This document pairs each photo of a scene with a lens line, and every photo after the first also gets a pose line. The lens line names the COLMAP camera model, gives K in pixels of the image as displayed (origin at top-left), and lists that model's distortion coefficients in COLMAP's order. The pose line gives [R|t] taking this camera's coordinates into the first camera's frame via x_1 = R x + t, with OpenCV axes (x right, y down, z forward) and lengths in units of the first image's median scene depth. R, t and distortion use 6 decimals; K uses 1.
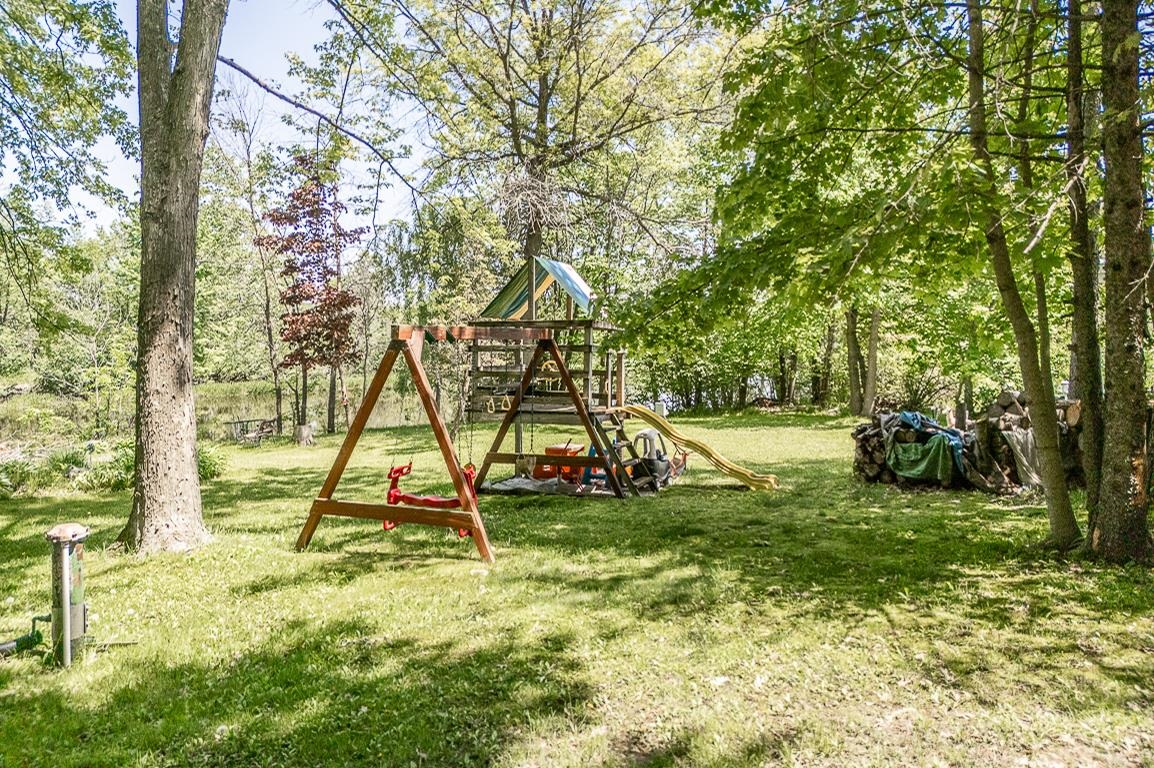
lens RADIAL K [[858.1, 0, 595.1], [0, 858.1, 350.2], [0, 0, 1]] dist [0.069188, -0.070261]
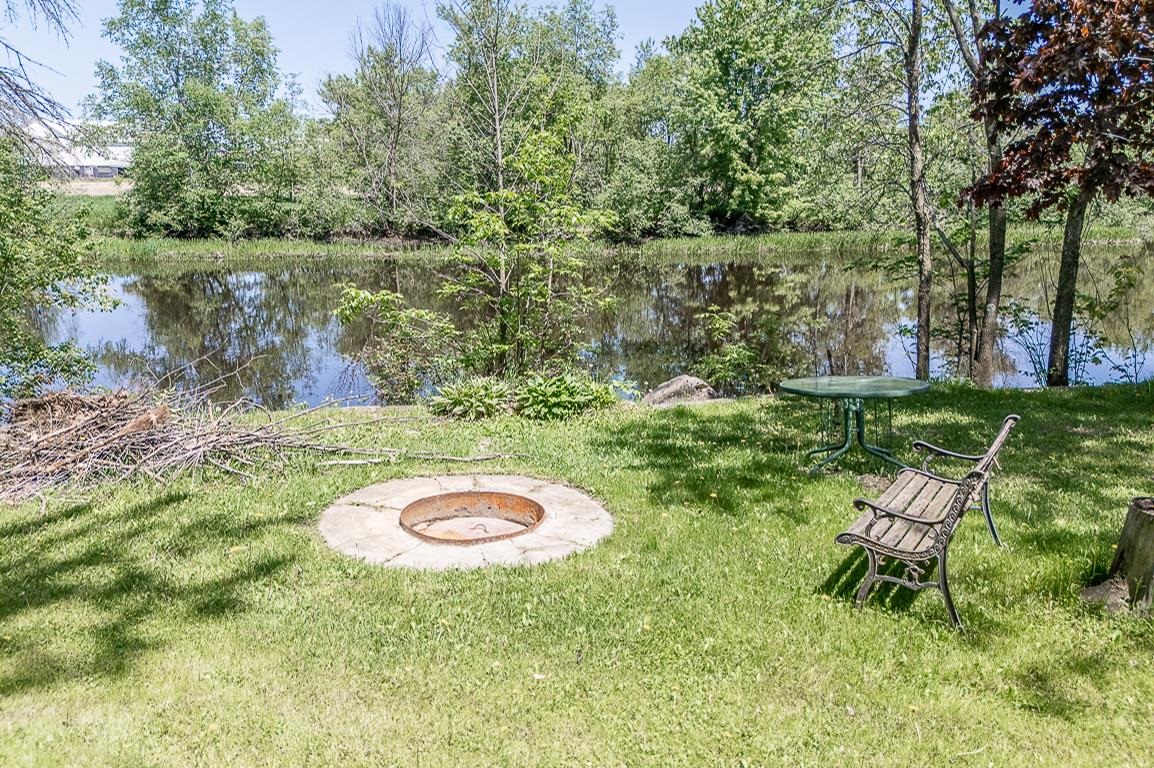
lens RADIAL K [[858.1, 0, 563.1], [0, 858.1, 353.2], [0, 0, 1]] dist [0.069188, -0.070261]
pose [[0.781518, 0.116517, -0.612906, -0.277620], [-0.006517, 0.983876, 0.178731, 0.019337], [0.623849, -0.135688, 0.769676, 0.660886]]
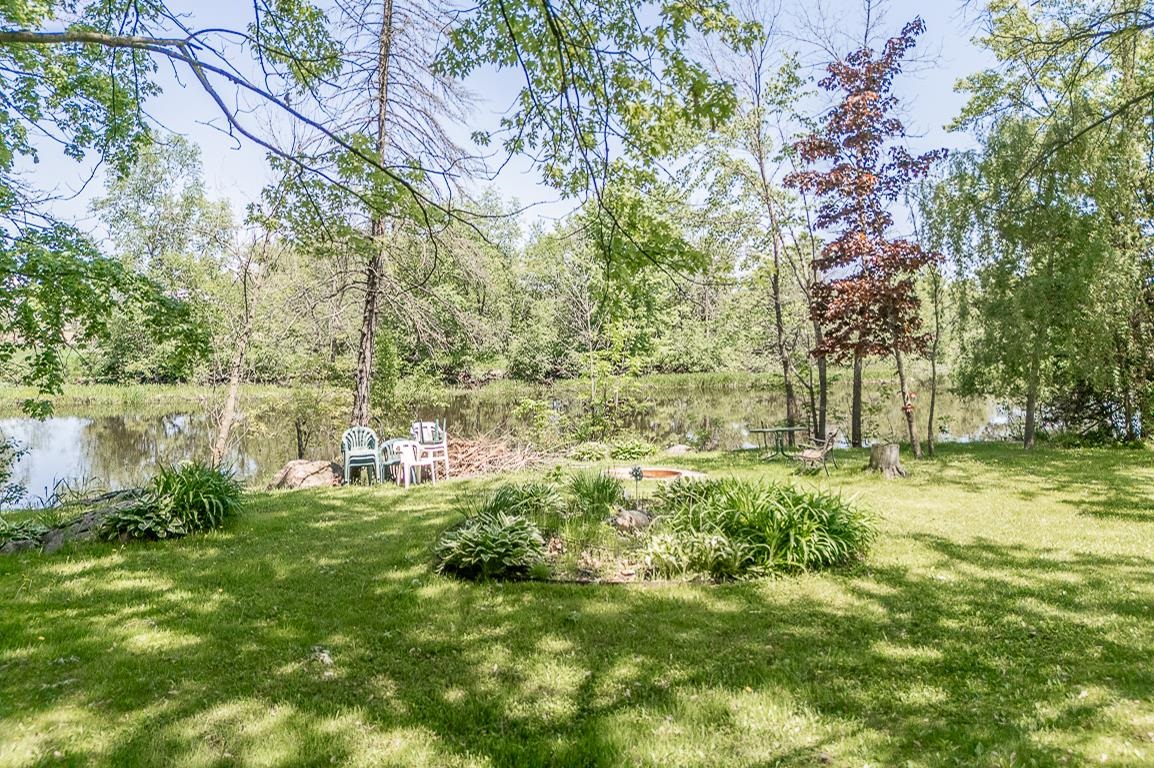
lens RADIAL K [[858.1, 0, 573.2], [0, 858.1, 352.7], [0, 0, 1]] dist [0.069188, -0.070261]
pose [[0.887158, 0.011613, -0.461320, -0.205711], [-0.007148, 0.999909, 0.011424, 0.010432], [0.461411, -0.006838, 0.887160, 0.263478]]
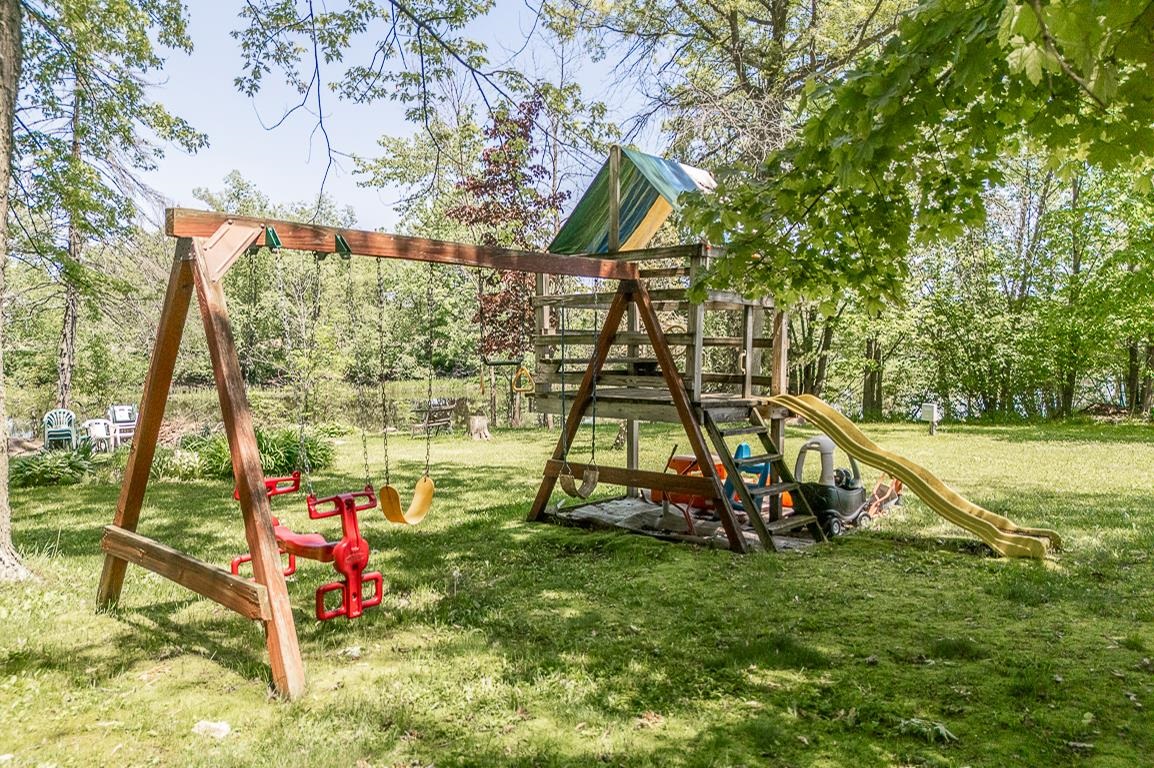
lens RADIAL K [[858.1, 0, 576.5], [0, 858.1, 387.5], [0, 0, 1]] dist [0.069188, -0.070261]
pose [[0.933159, 0.020452, -0.358883, 0.060009], [-0.005519, 0.999078, 0.042584, 0.017077], [0.359423, -0.037757, 0.932411, 0.190115]]
